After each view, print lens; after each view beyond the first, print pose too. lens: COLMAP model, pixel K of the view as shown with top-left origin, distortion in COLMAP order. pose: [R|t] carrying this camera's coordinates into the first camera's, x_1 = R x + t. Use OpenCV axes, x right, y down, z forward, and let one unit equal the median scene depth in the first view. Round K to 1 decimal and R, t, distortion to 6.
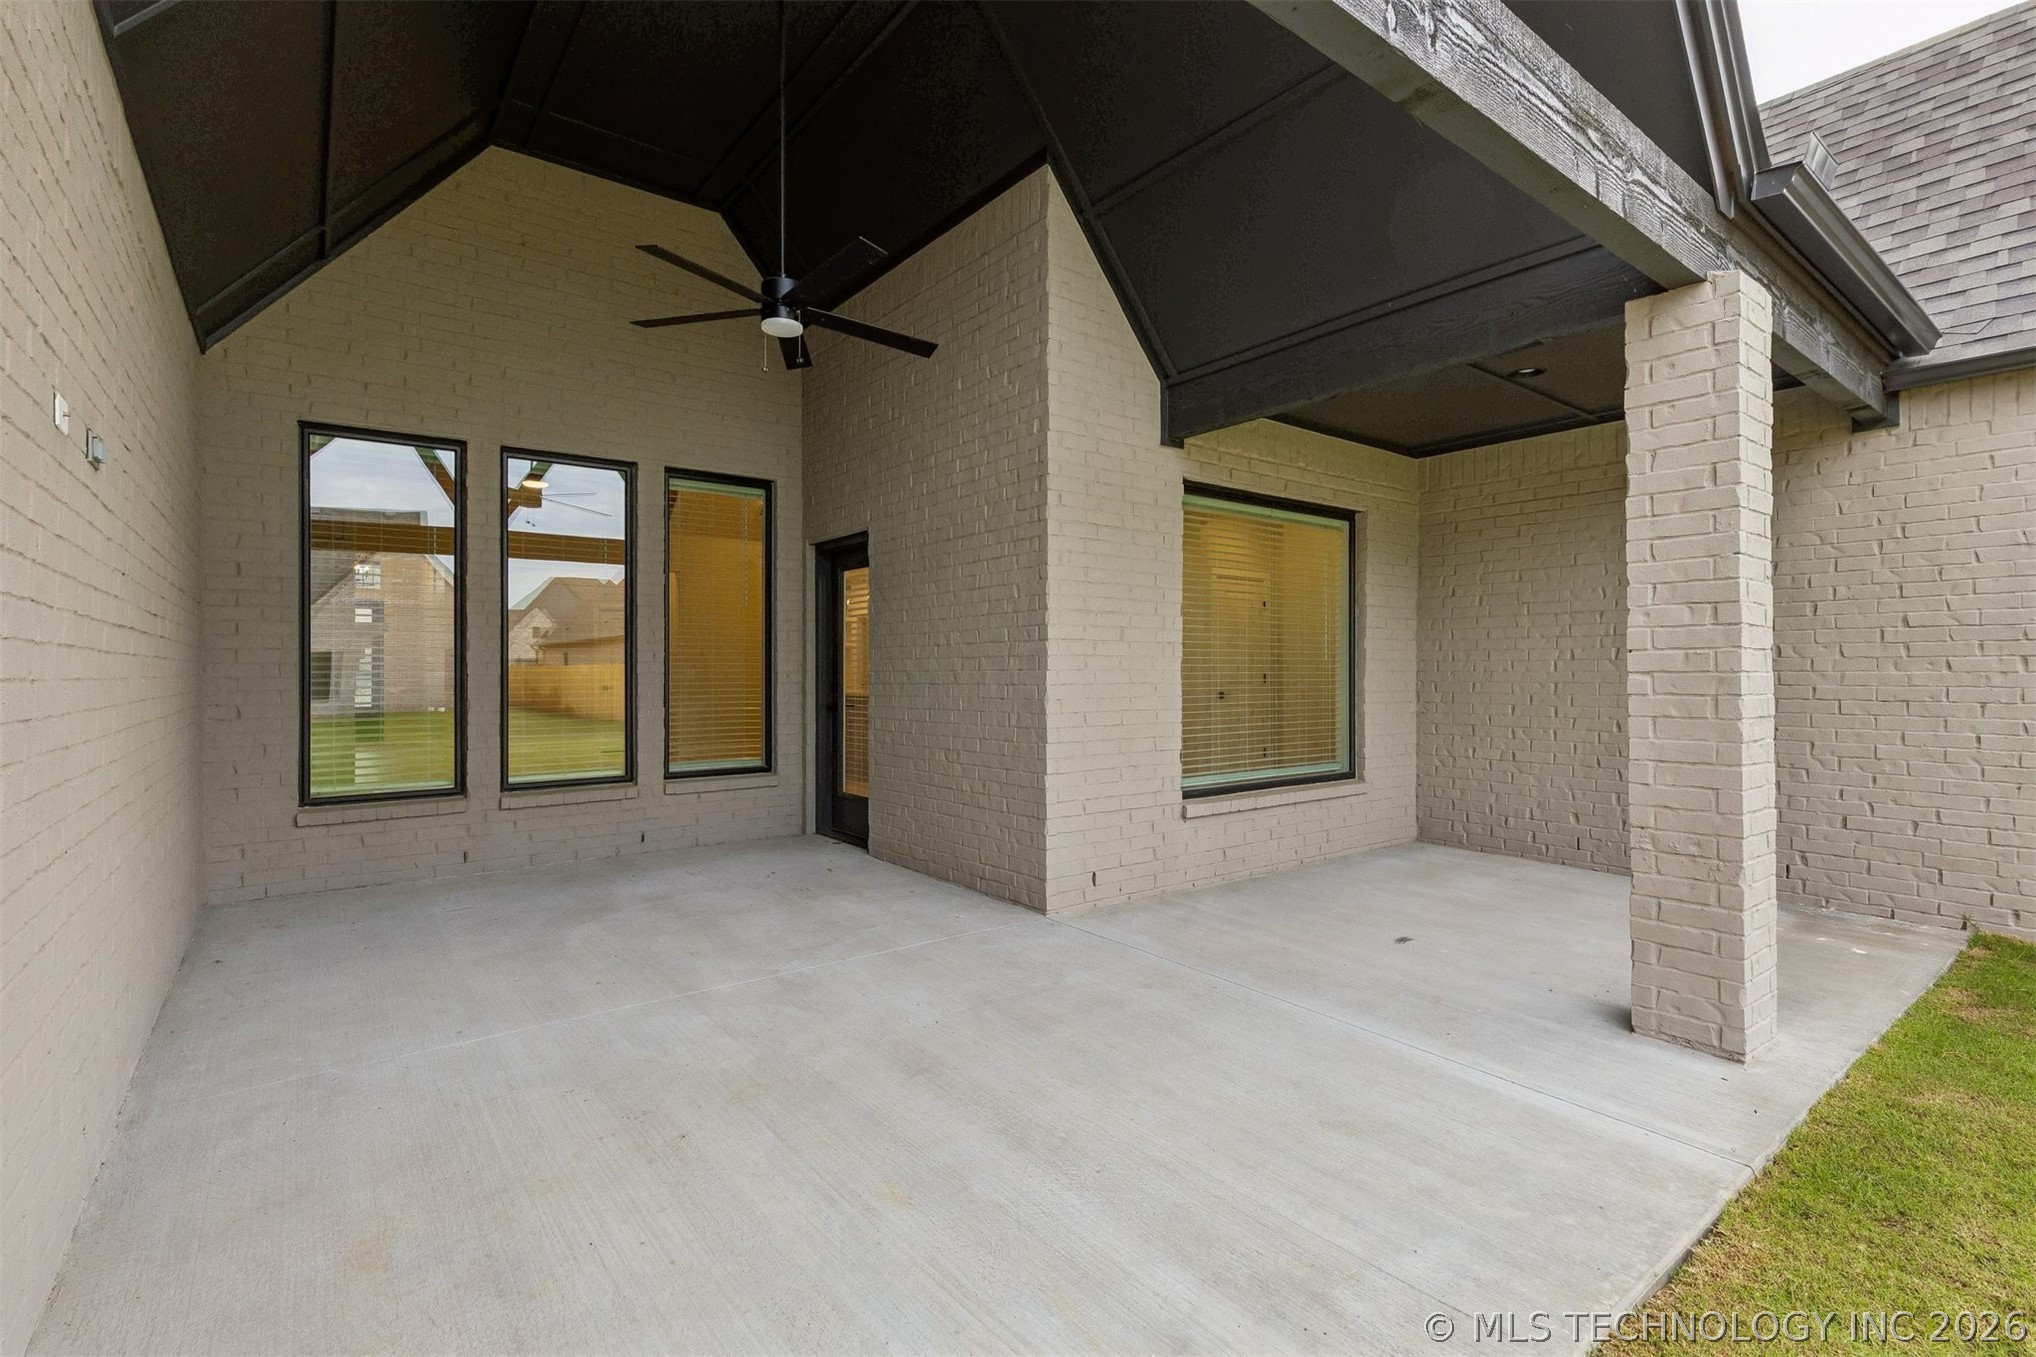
lens RADIAL K [[917.8, 0, 1018.4], [0, 917.8, 662.6], [0, 0, 1]] dist [-0.000449, 0.000041]
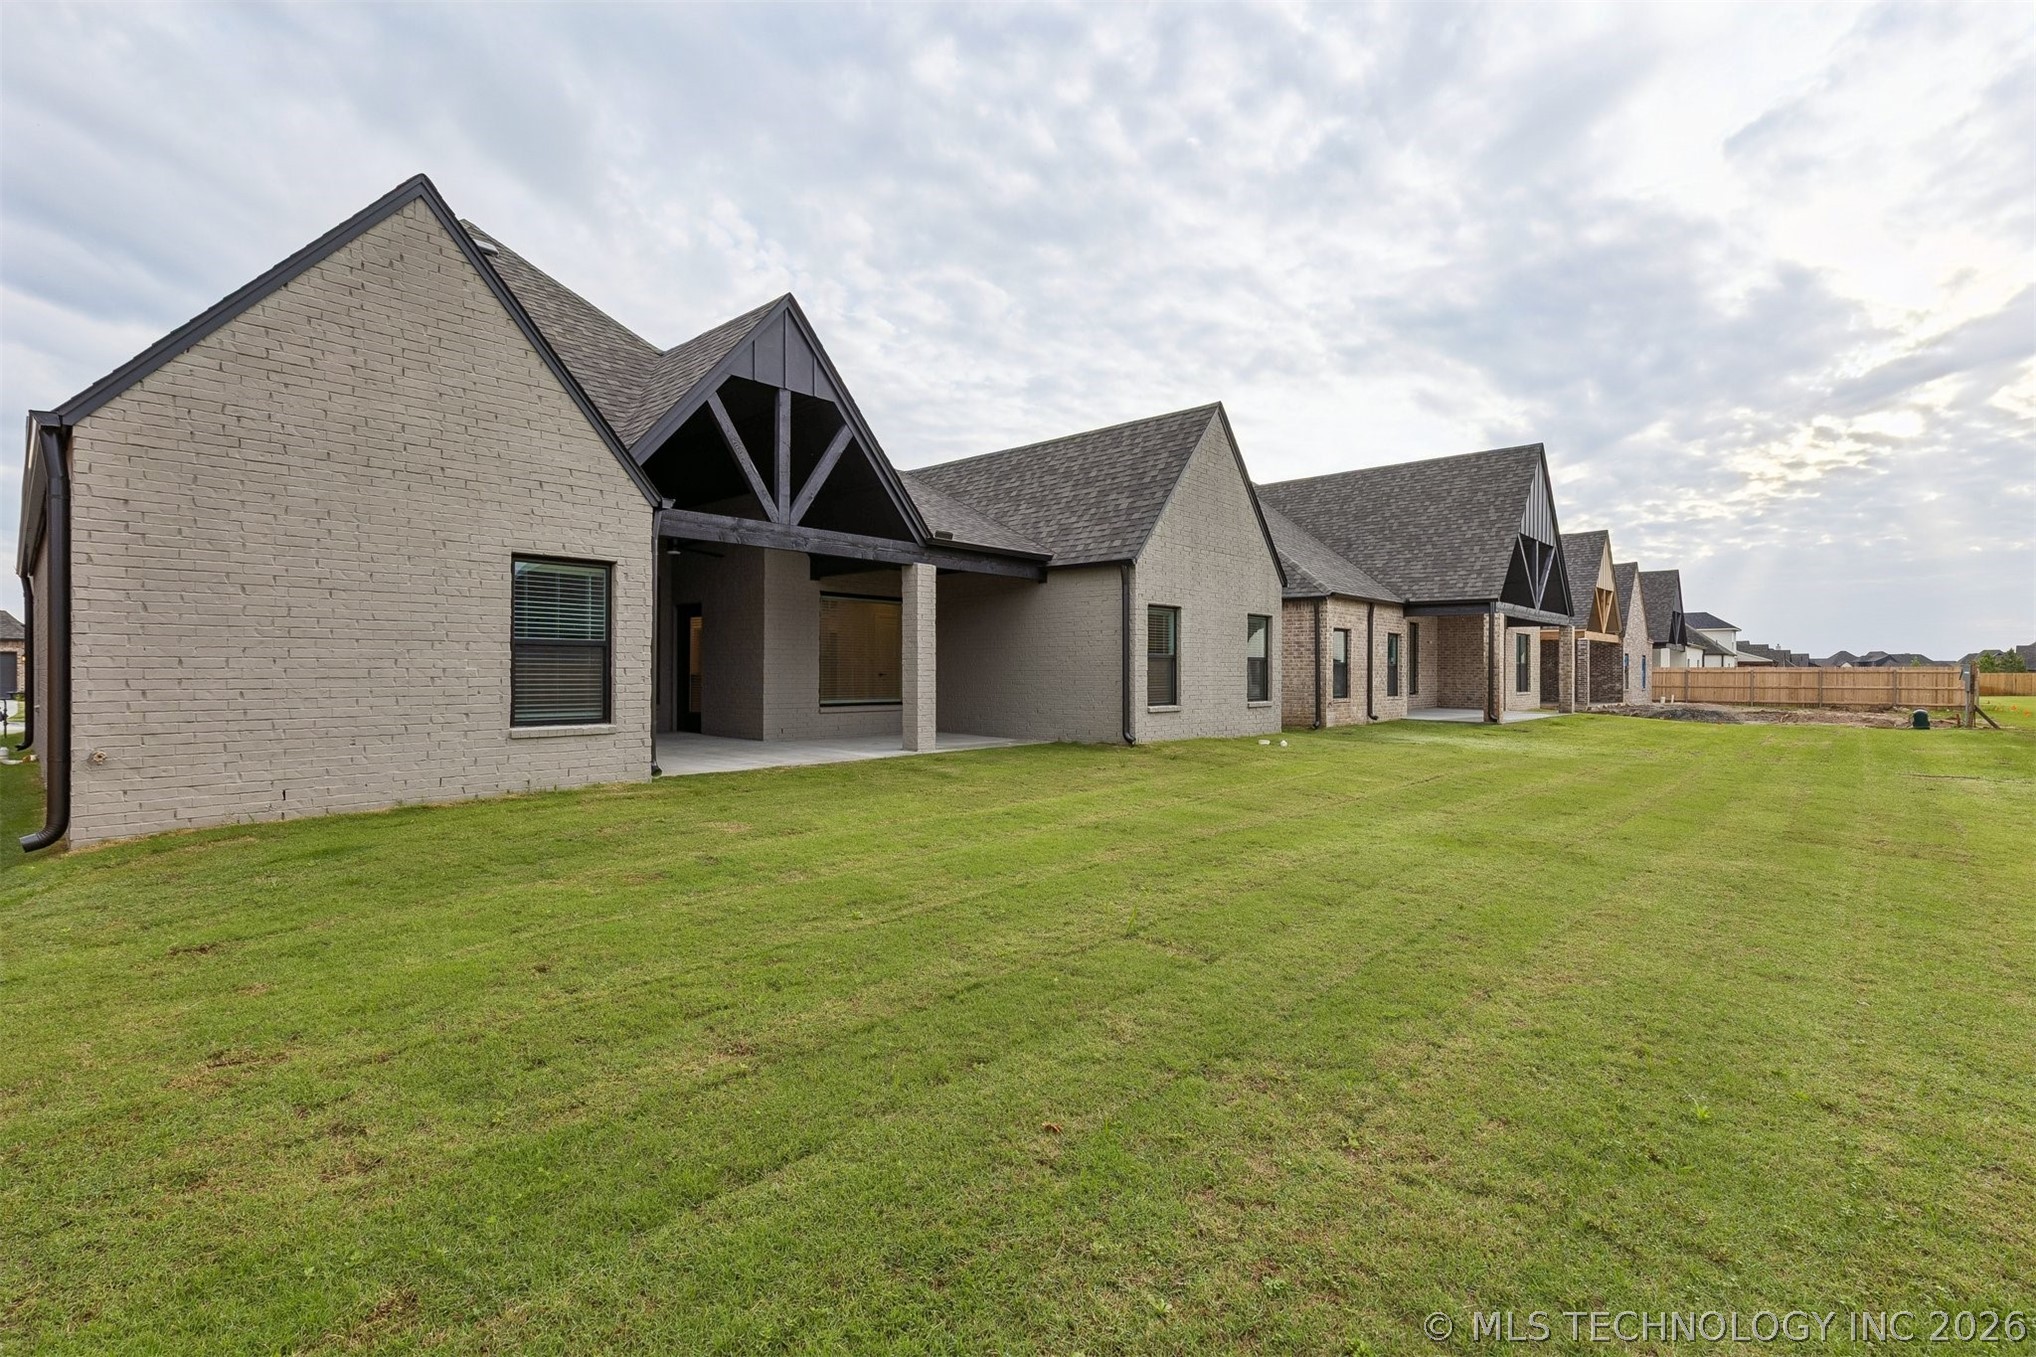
lens RADIAL K [[917.8, 0, 1018.4], [0, 917.8, 662.6], [0, 0, 1]] dist [-0.000449, 0.000041]
pose [[0.985094, 0.006958, 0.171876, 0.260439], [-0.005382, 0.999939, -0.009637, 0.033427], [-0.171932, 0.008569, 0.985071, -1.627909]]
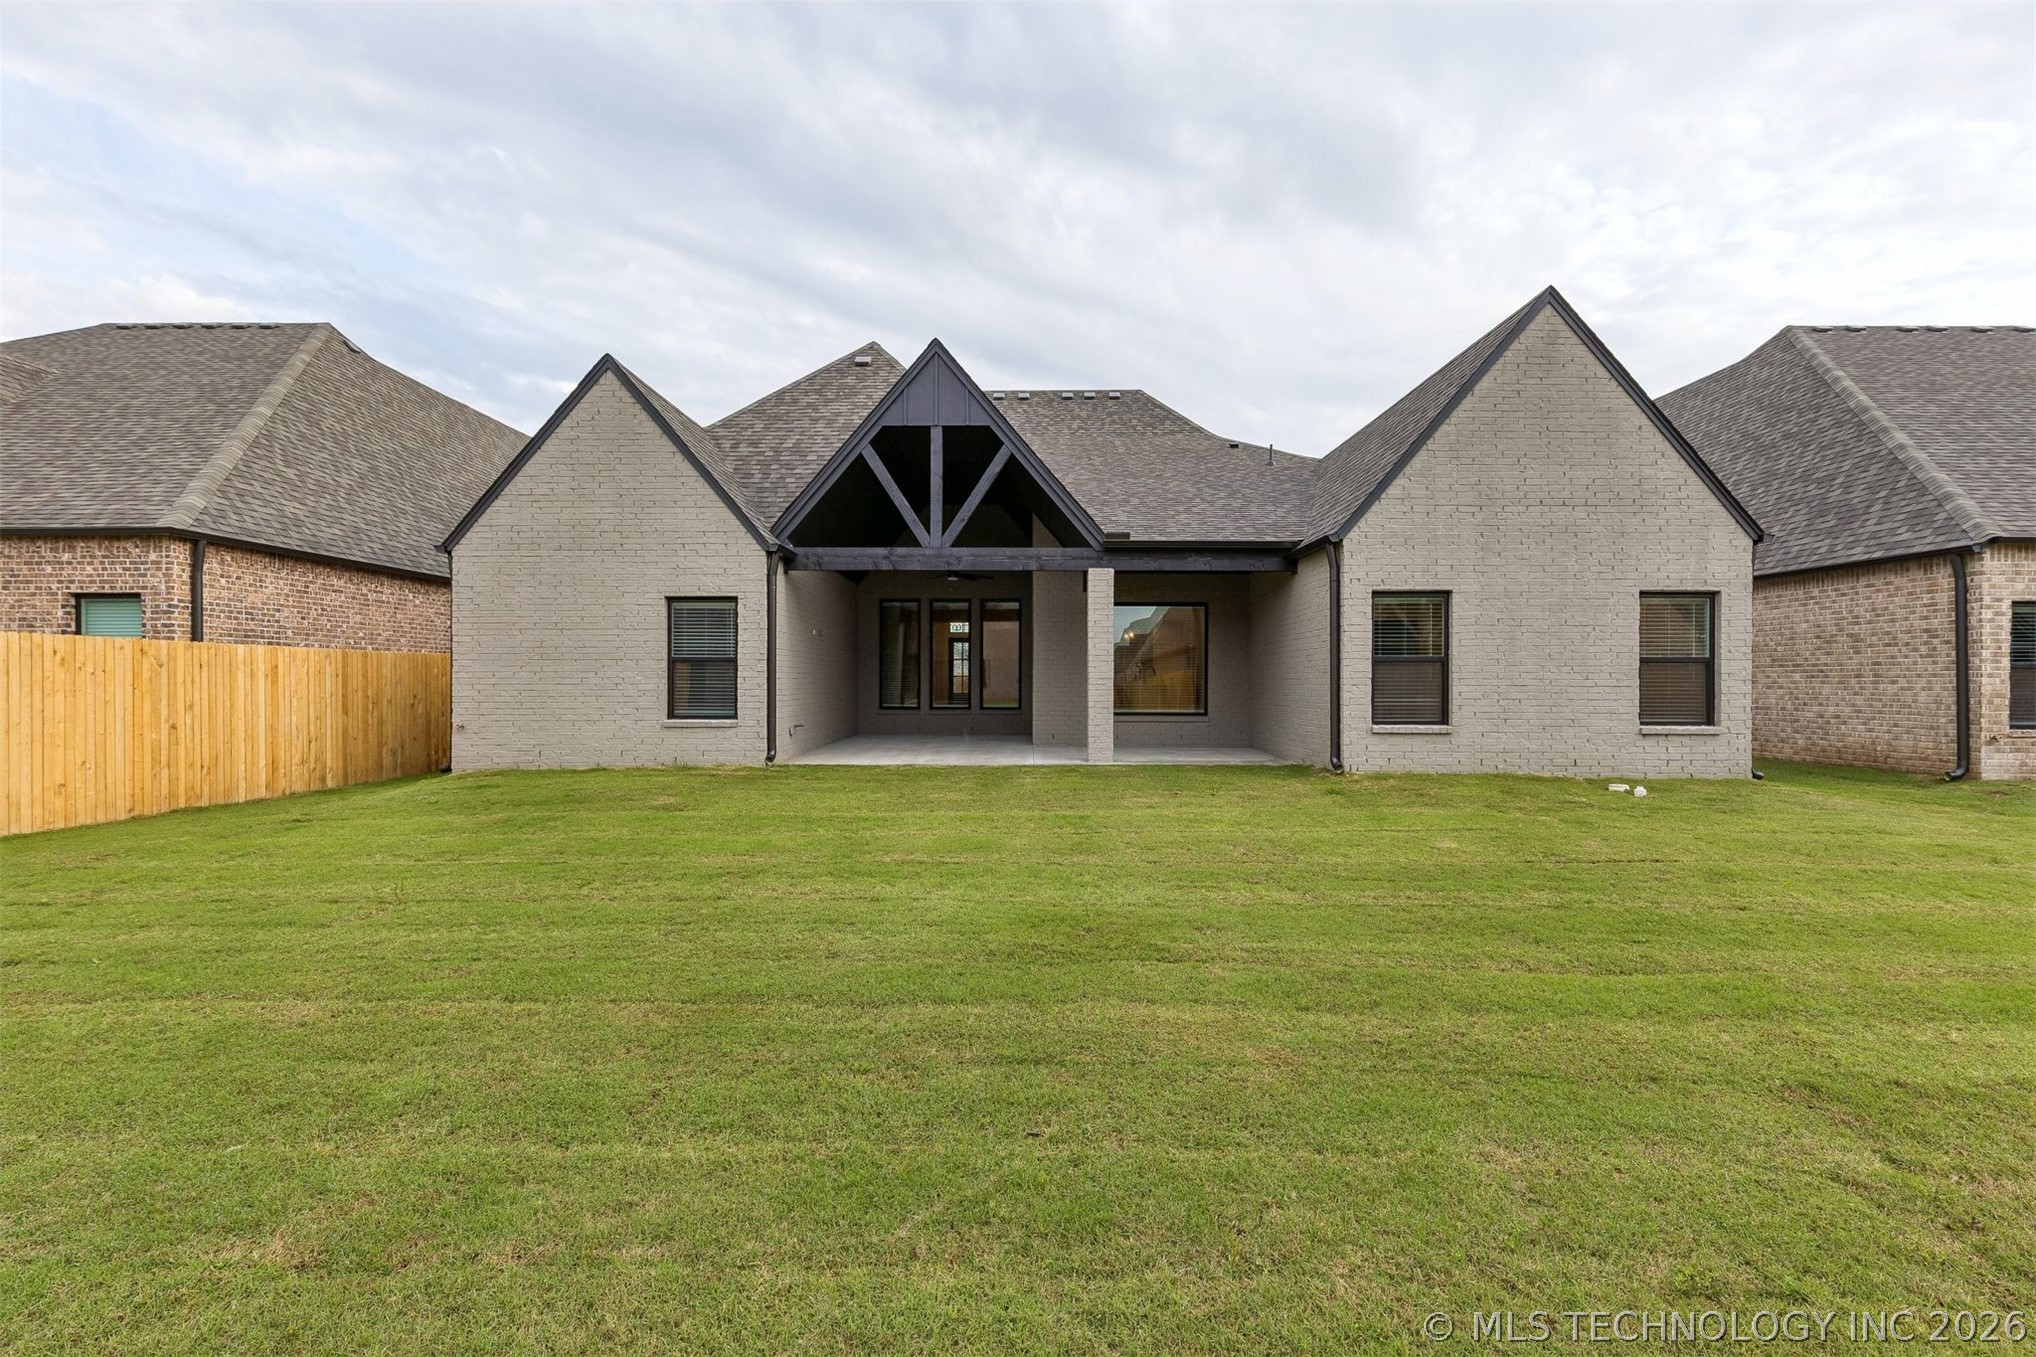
lens RADIAL K [[917.7, 0, 1018.0], [0, 917.7, 678.5], [0, 0, 1]] dist [0.001129, 0.000690]
pose [[0.783766, 0.000459, -0.621056, 1.551050], [-0.003565, 0.999987, -0.003760, 0.039172], [0.621046, 0.005162, 0.783757, -1.213719]]
